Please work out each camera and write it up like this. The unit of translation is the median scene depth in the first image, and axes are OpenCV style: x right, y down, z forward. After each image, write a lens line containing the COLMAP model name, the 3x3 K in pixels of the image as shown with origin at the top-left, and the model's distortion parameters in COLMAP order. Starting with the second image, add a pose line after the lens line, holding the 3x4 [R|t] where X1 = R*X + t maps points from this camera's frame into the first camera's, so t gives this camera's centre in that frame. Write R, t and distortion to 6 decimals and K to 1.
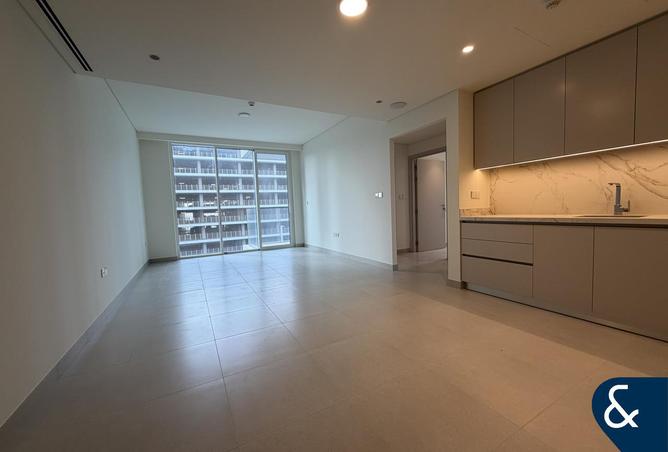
lens RADIAL K [[268.7, 0, 331.8], [0, 268.7, 225.8], [0, 0, 1]] dist [0.003964, 0.000006]
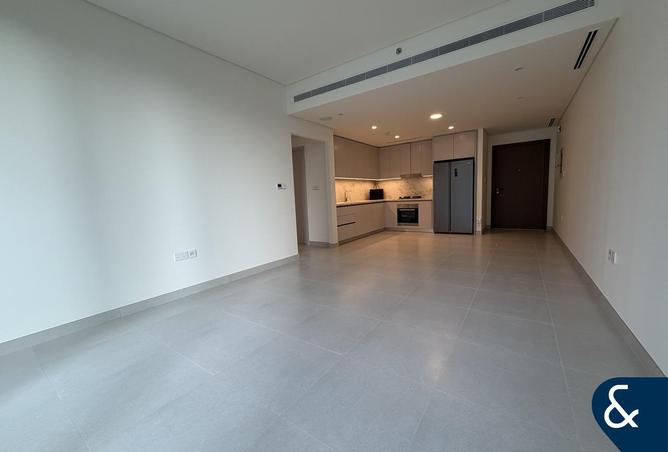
lens RADIAL K [[268.7, 0, 331.8], [0, 268.7, 225.8], [0, 0, 1]] dist [0.003964, 0.000006]
pose [[-0.446921, -0.035032, 0.893887, -0.459950], [0.121867, 0.987533, 0.099633, -0.031370], [-0.886233, 0.153464, -0.437080, 0.793788]]
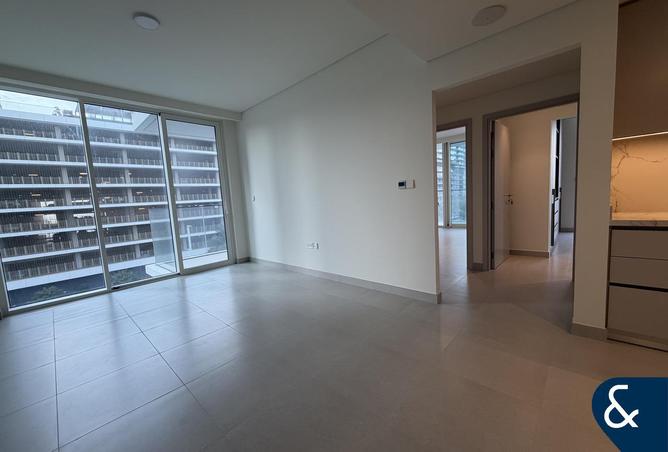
lens RADIAL K [[268.7, 0, 331.8], [0, 268.7, 225.8], [0, 0, 1]] dist [0.003964, 0.000006]
pose [[0.949461, -0.050036, 0.309871, -0.113508], [0.043438, 0.998659, 0.028161, -0.026312], [-0.310865, -0.013277, 0.950361, 0.278759]]
